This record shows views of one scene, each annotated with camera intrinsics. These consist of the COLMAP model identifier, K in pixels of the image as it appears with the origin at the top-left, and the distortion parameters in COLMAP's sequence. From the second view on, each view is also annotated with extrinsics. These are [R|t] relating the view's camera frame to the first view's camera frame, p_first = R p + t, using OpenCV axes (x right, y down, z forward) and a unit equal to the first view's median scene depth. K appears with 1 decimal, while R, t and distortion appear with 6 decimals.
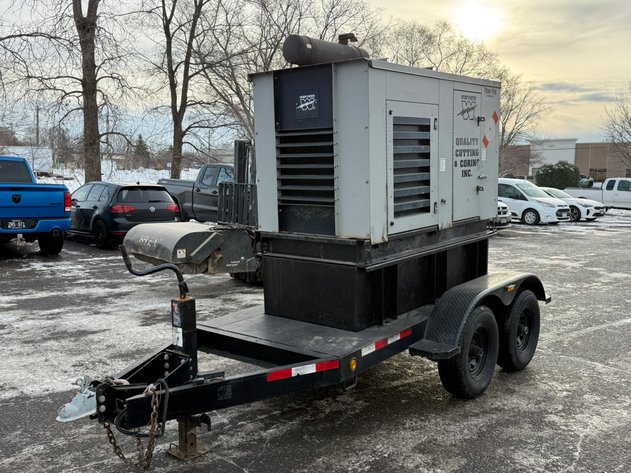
lens RADIAL K [[643.3, 0, 315.7], [0, 643.3, 236.9], [0, 0, 1]] dist [0.129527, 0.000000]
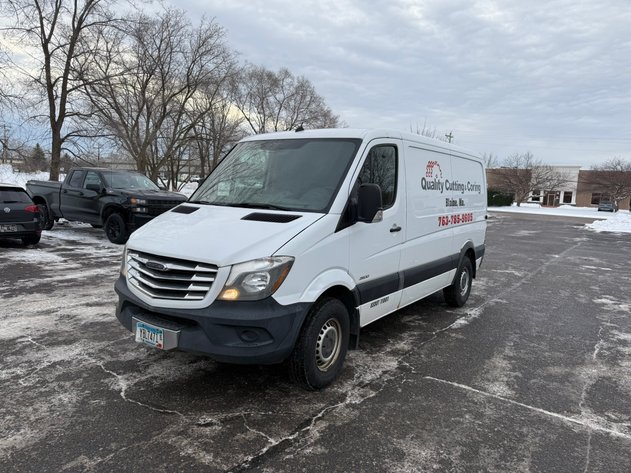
lens RADIAL K [[441.4, 0, 315.7], [0, 441.4, 236.5], [0, 0, 1]] dist [-0.003138, -0.002435]
pose [[0.962193, 0.002293, 0.272358, 0.013194], [-0.008635, 0.999719, 0.022091, -0.013187], [-0.272230, -0.023607, 0.961942, 0.137336]]
